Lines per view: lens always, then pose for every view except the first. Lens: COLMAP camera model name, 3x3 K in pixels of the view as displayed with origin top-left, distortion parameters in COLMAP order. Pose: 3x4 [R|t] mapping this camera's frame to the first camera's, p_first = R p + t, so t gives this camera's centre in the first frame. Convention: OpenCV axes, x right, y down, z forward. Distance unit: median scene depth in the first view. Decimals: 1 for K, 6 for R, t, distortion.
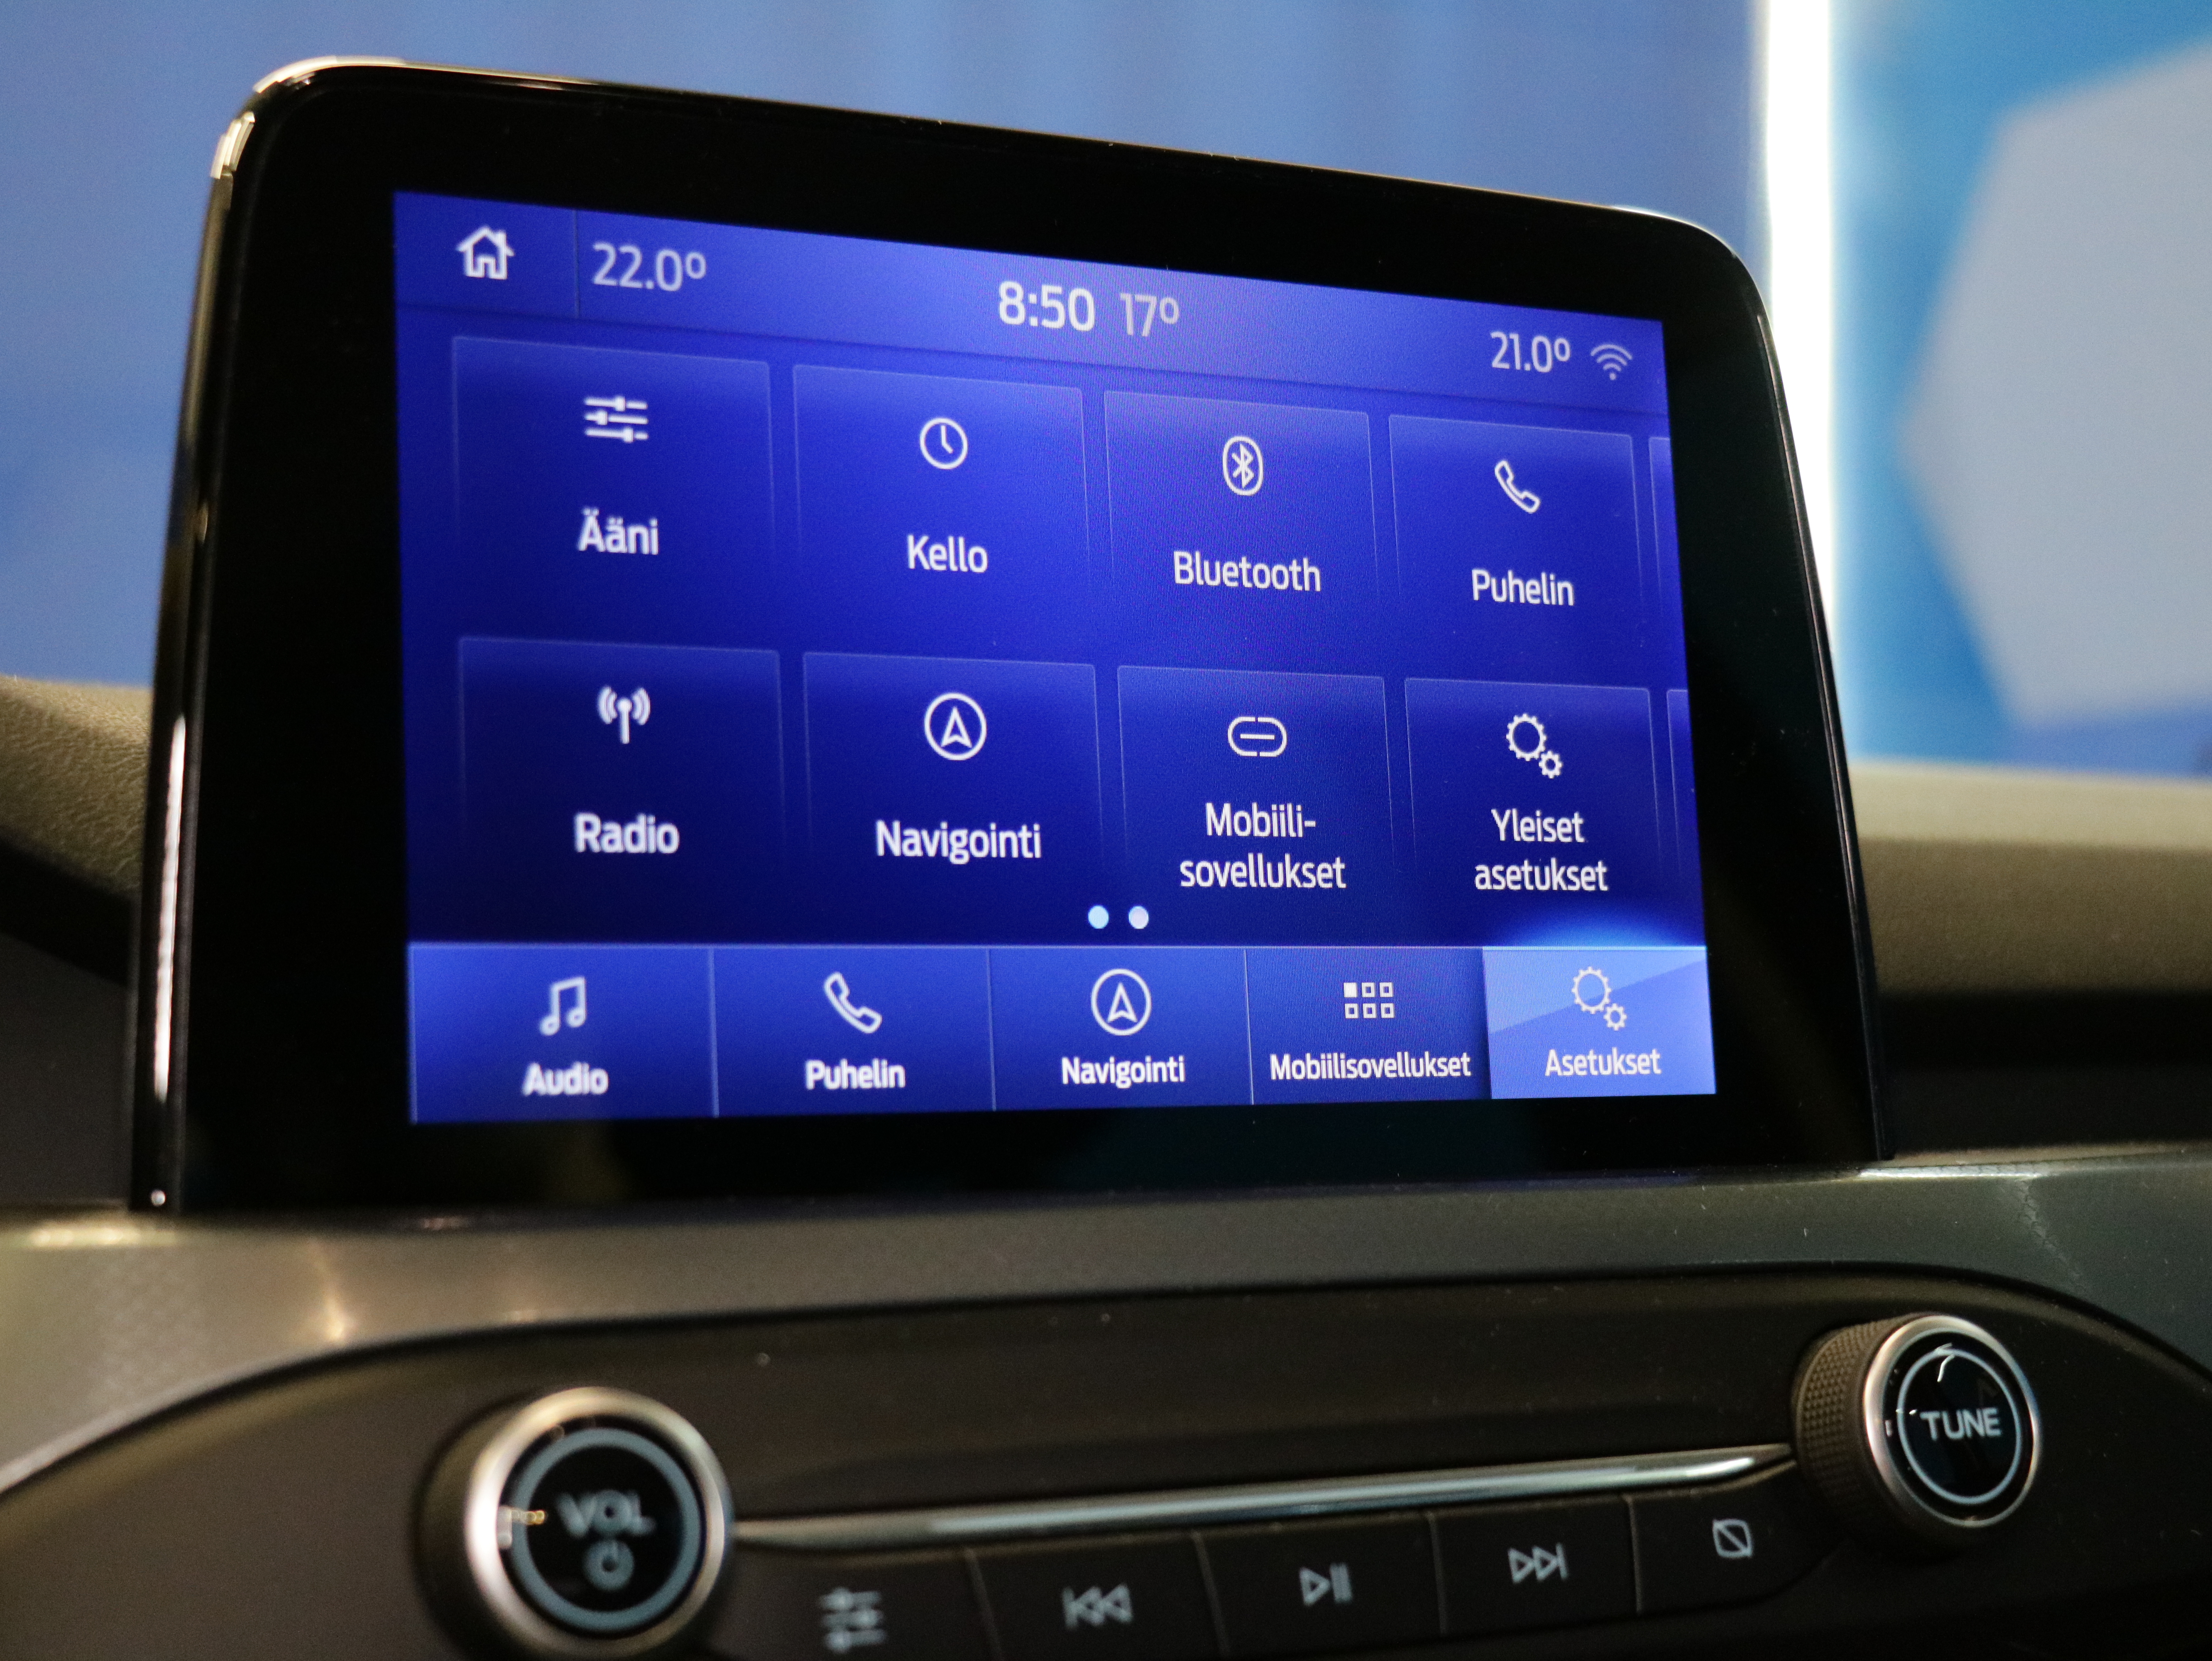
lens RADIAL K [[3482.5, 0, 1116.2], [0, 3482.5, 826.8], [0, 0, 1]] dist [-0.008660, 0.000000]
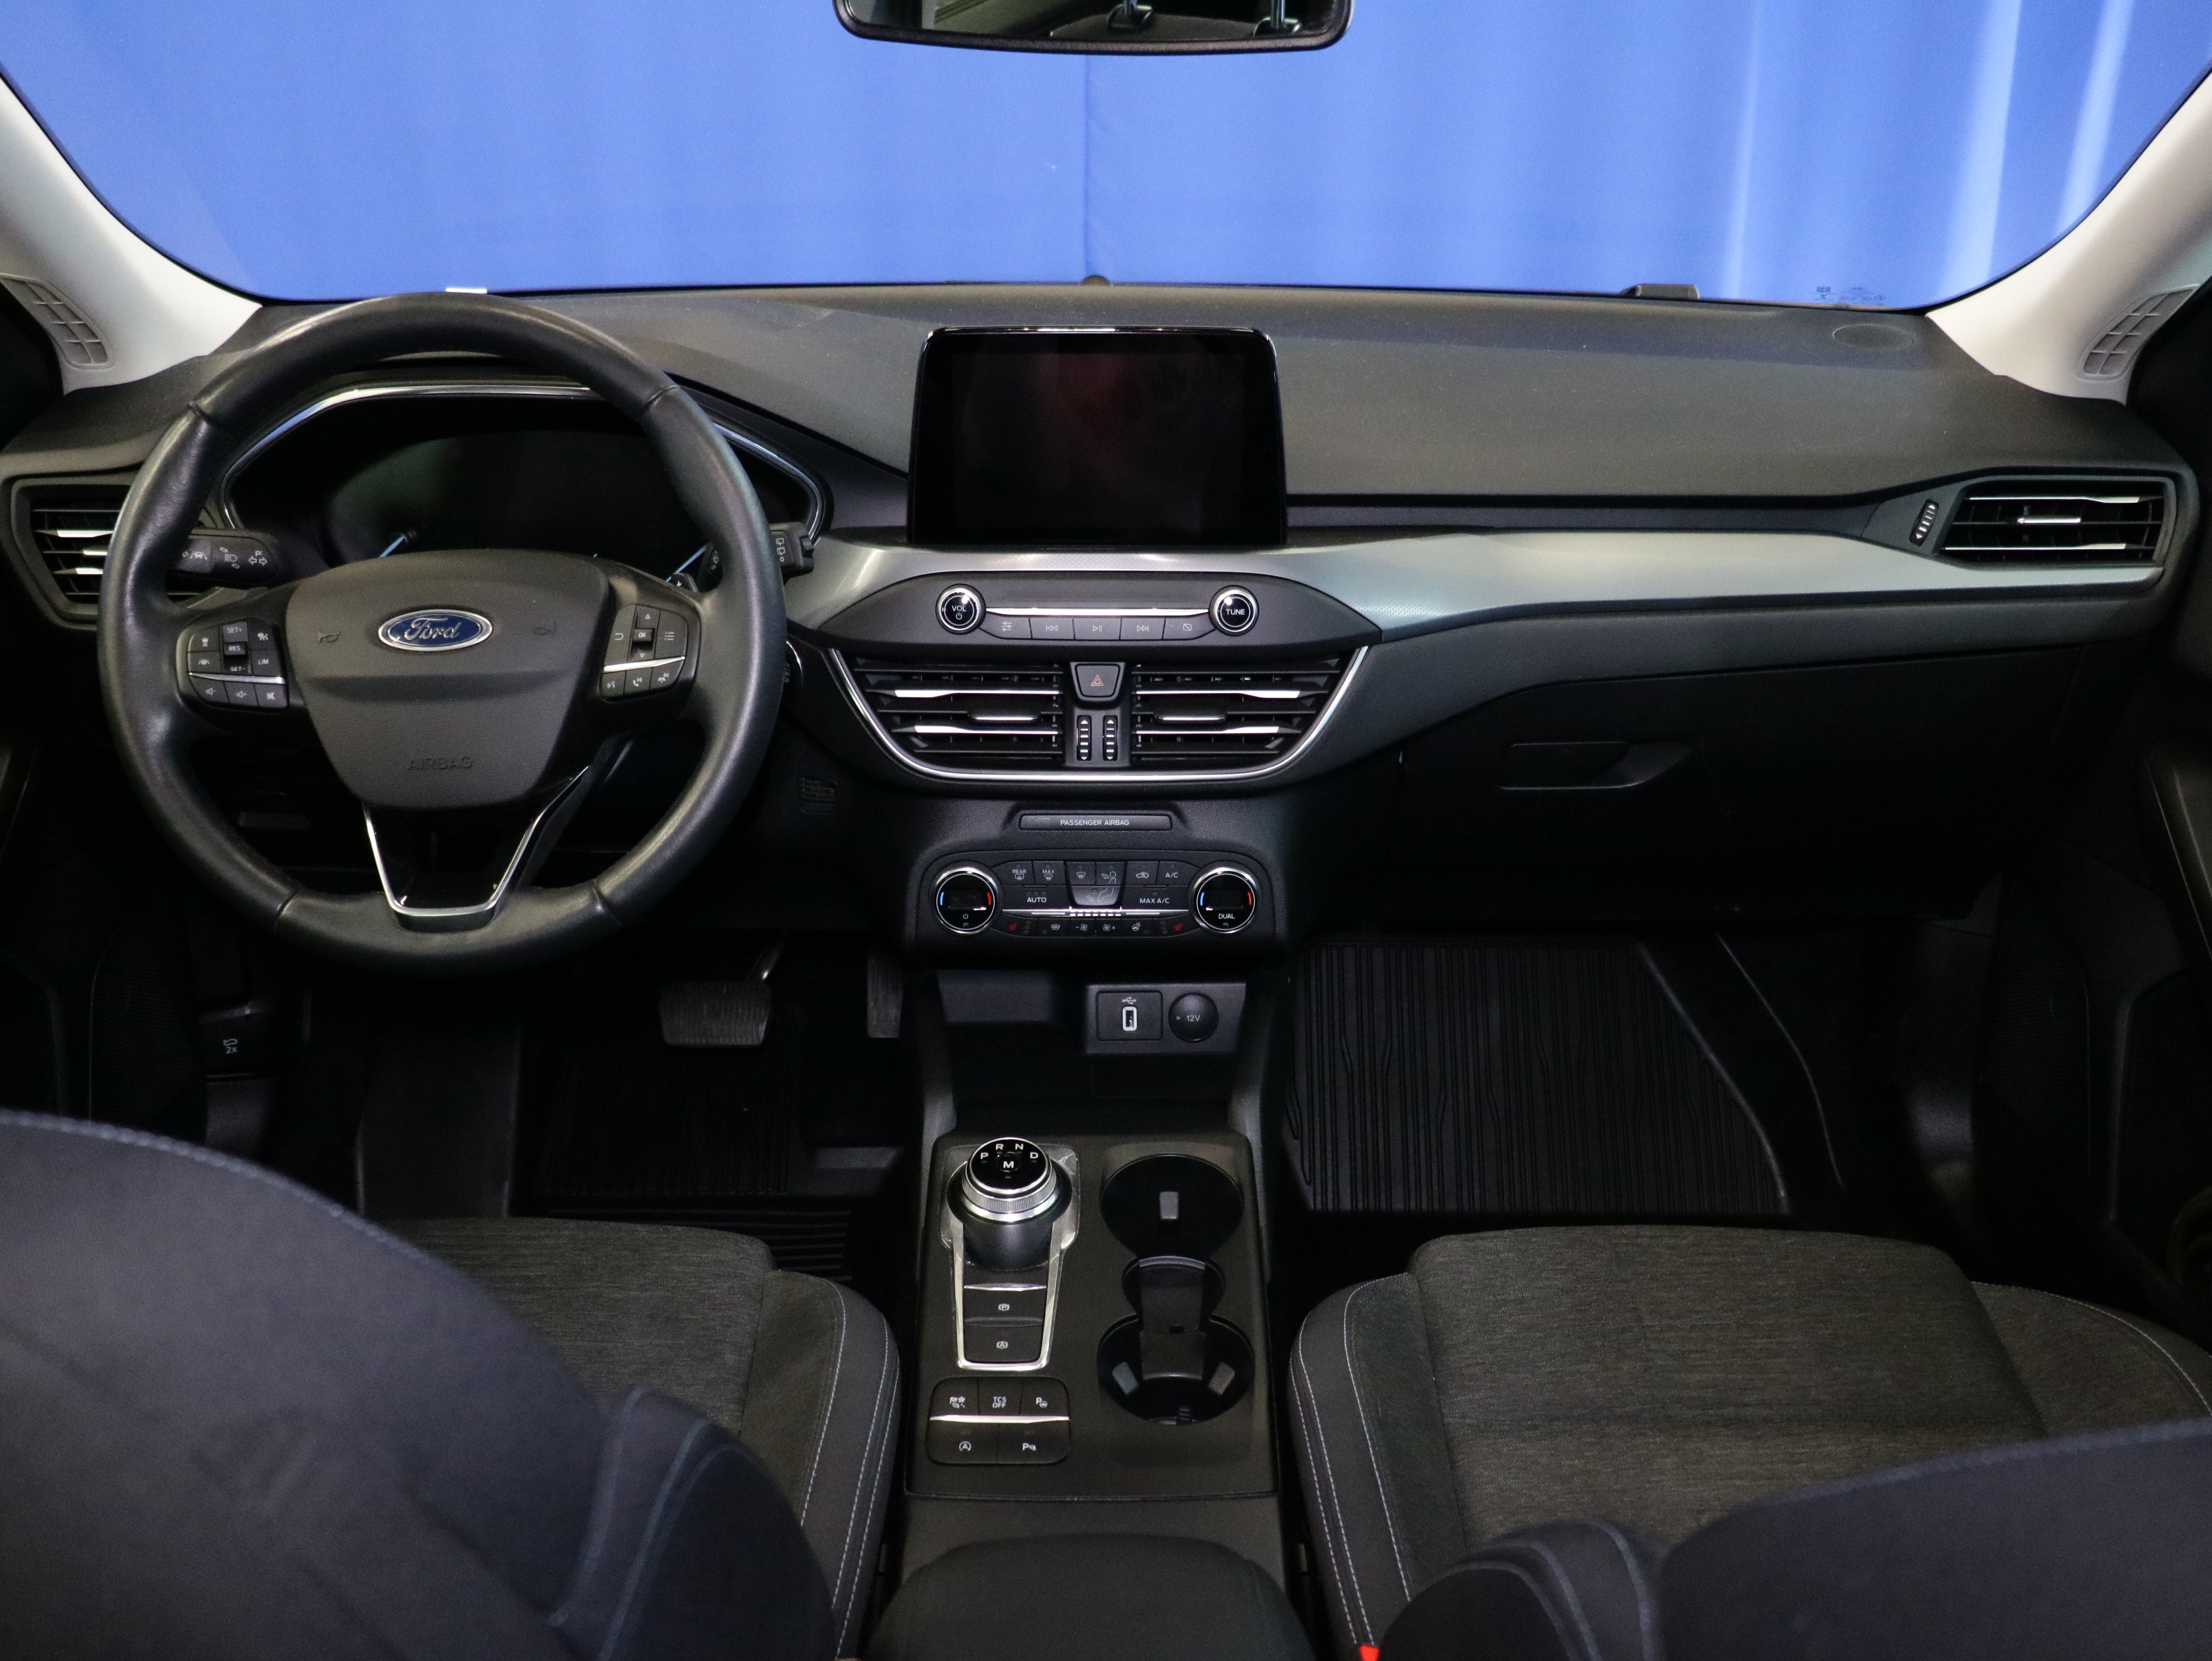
lens RADIAL K [[1981.5, 0, 1094.0], [0, 1981.5, 840.5], [0, 0, 1]] dist [-0.024860, 0.040555]
pose [[0.892687, 0.195652, -0.405992, 1.319279], [0.012307, 0.889932, 0.455927, -0.870259], [0.450508, -0.411997, 0.792023, -1.561610]]
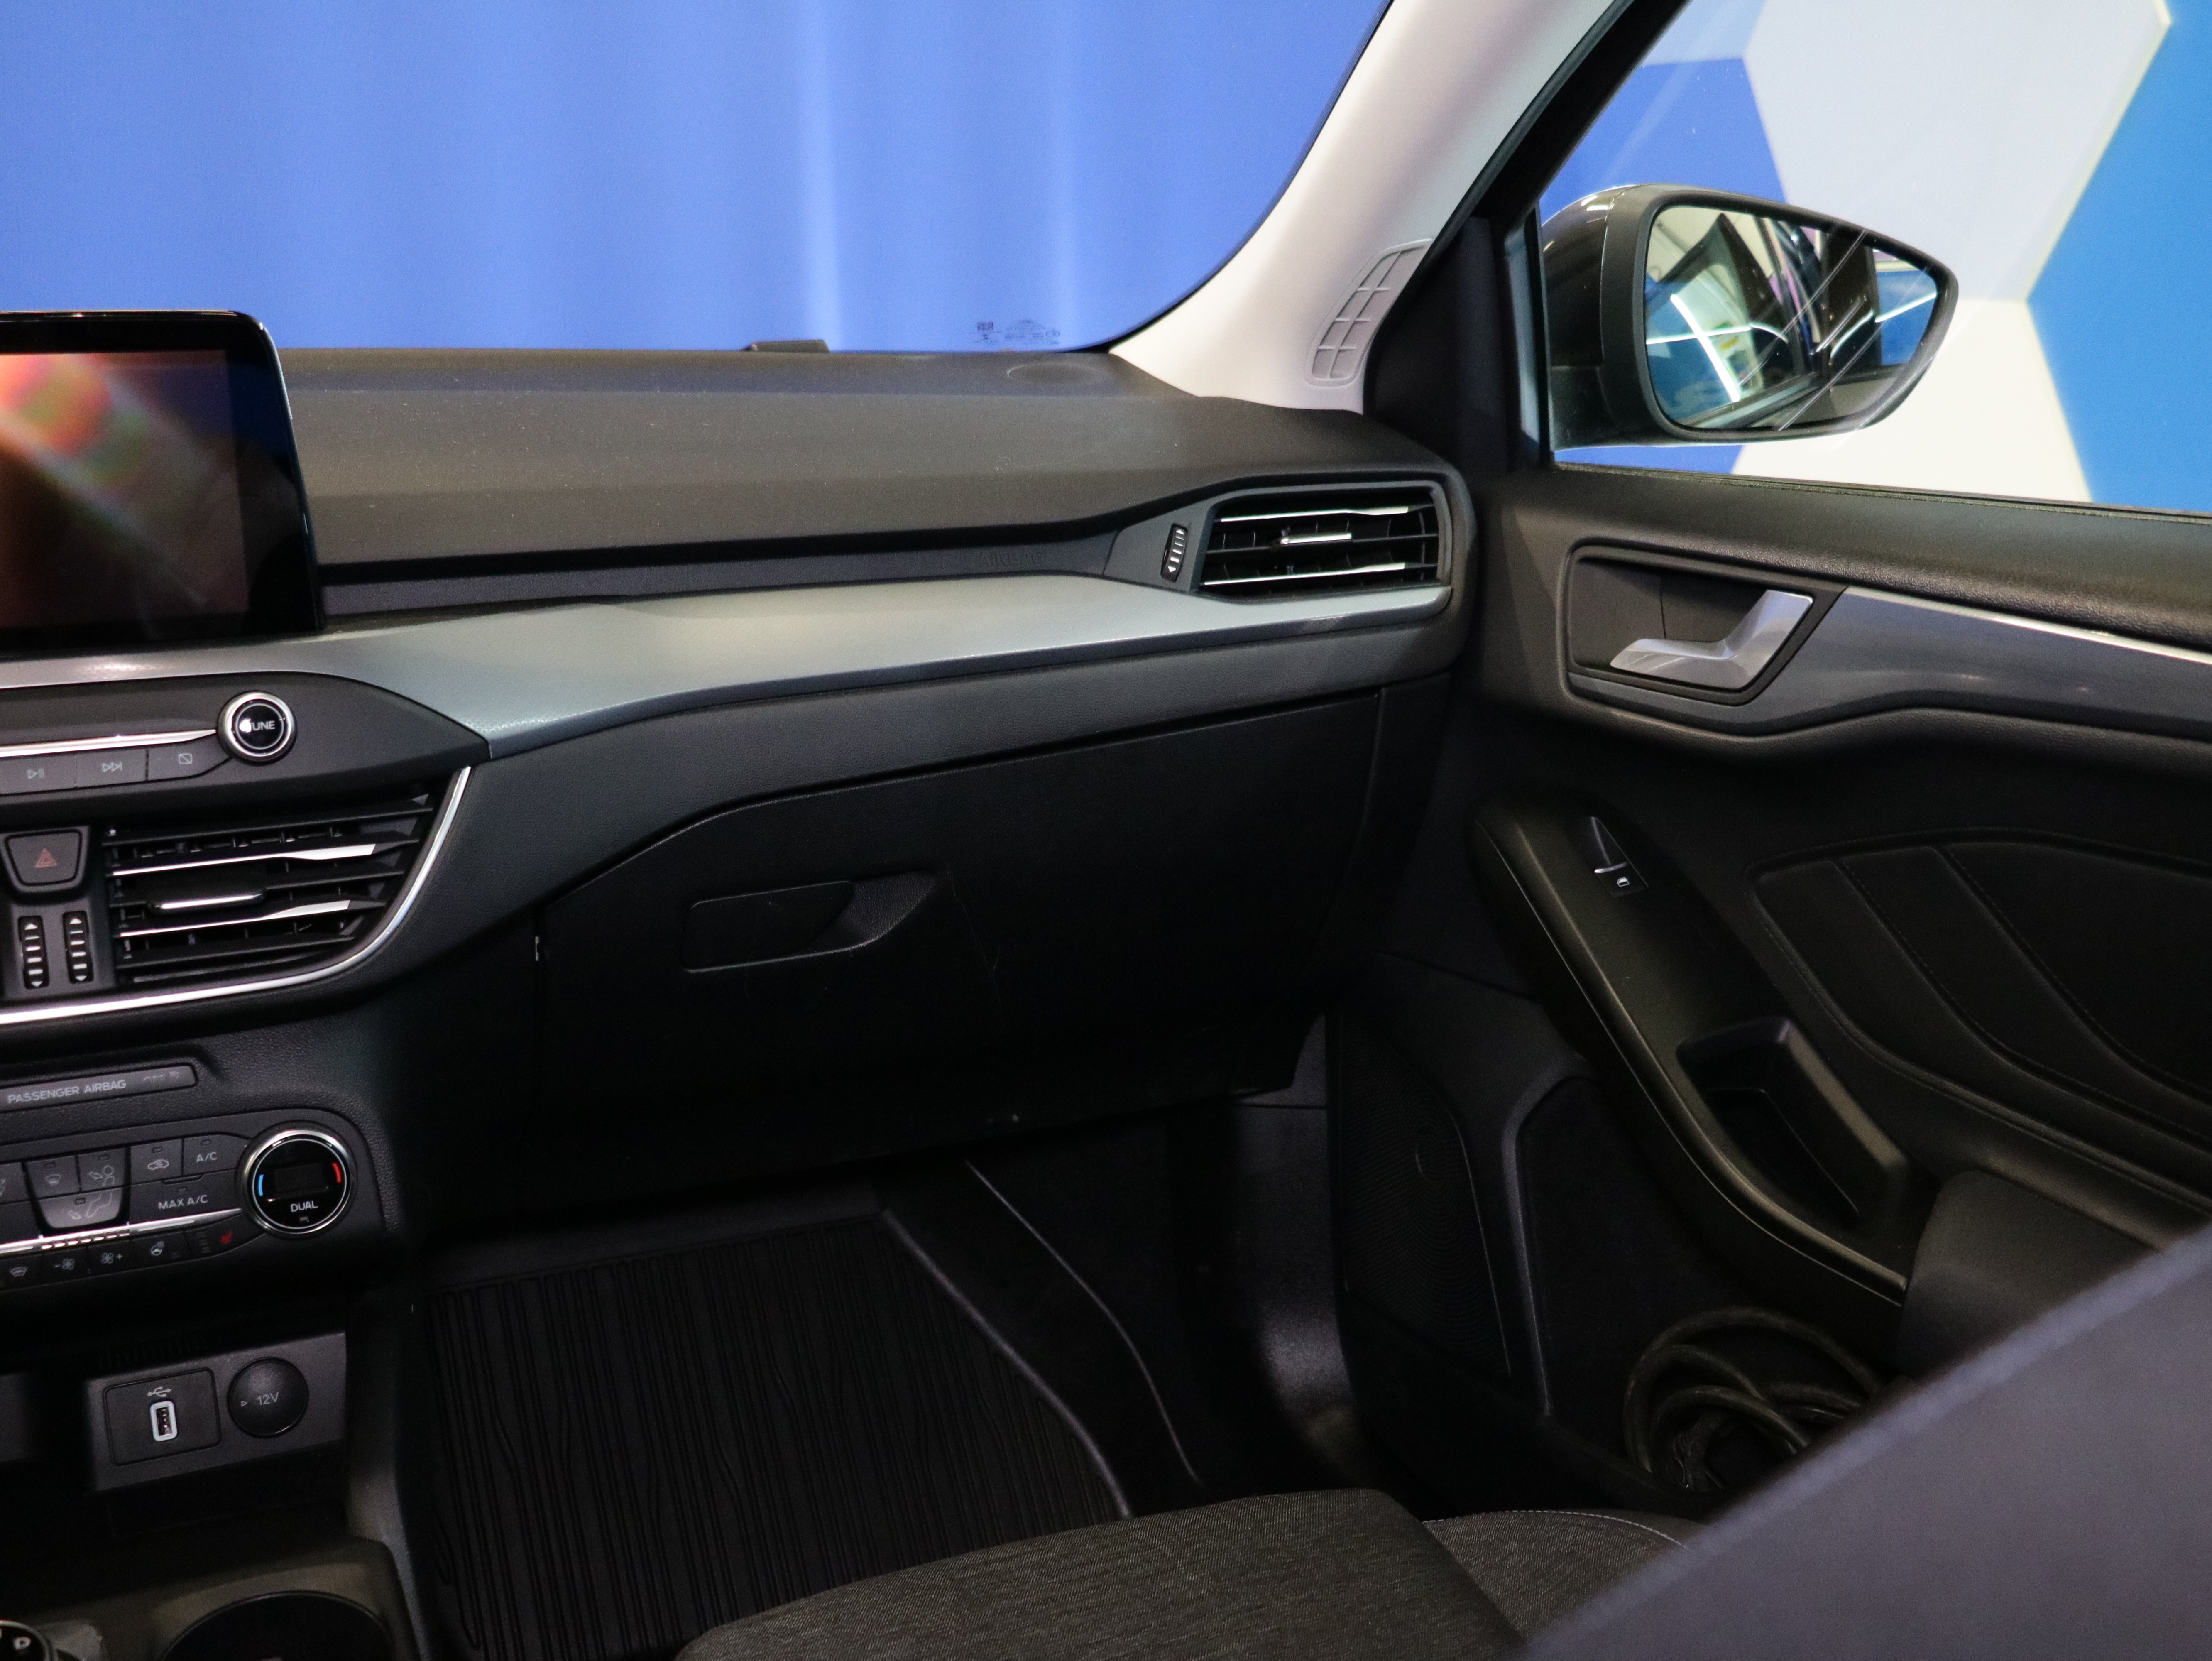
lens RADIAL K [[2486.0, 0, 1102.9], [0, 2486.0, 826.9], [0, 0, 1]] dist [-0.014036, 0.000000]
pose [[0.999060, 0.019700, -0.038613, 1.160152], [-0.007256, 0.954202, 0.299075, -0.462099], [0.042737, -0.298514, 0.953448, -1.292287]]
